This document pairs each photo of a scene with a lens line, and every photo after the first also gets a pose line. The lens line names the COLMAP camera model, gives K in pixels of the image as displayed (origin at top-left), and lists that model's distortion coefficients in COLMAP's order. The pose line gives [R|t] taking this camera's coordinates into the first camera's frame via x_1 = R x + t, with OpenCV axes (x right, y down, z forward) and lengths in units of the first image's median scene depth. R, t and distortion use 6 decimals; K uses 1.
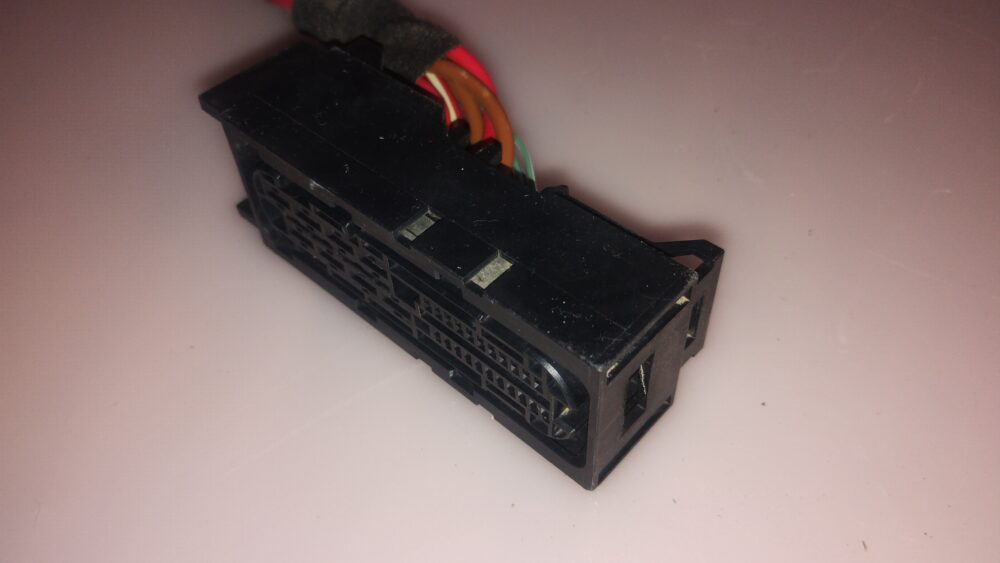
lens RADIAL K [[856.2, 0, 500.0], [0, 856.2, 281.5], [0, 0, 1]] dist [0.053077, -0.191238]
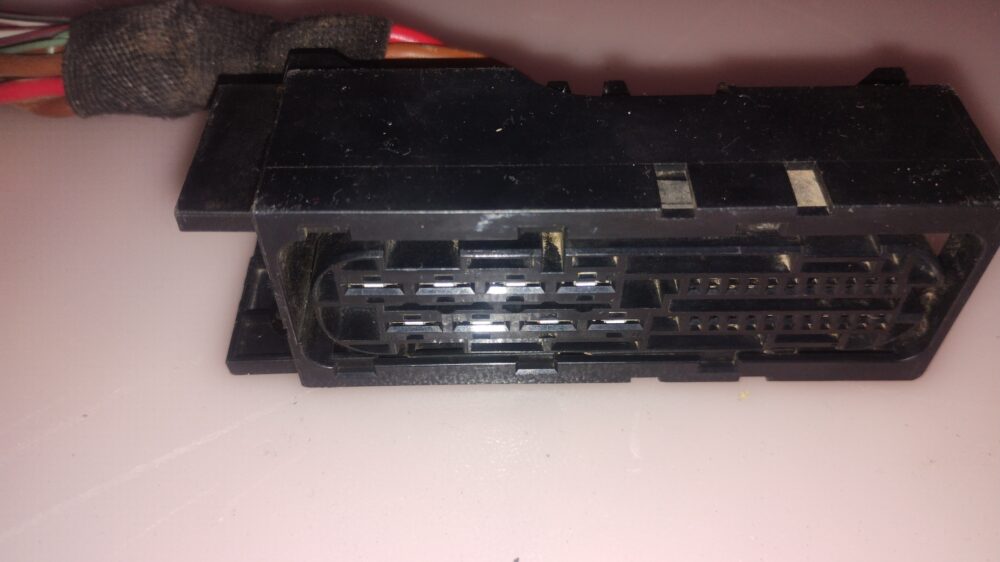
lens RADIAL K [[856.2, 0, 500.0], [0, 856.2, 281.0], [0, 0, 1]] dist [0.053077, -0.191238]
pose [[0.739422, -0.484240, 0.467725, -0.572191], [0.490070, 0.863490, 0.119232, -0.152426], [-0.461613, 0.141055, 0.875795, 0.407758]]
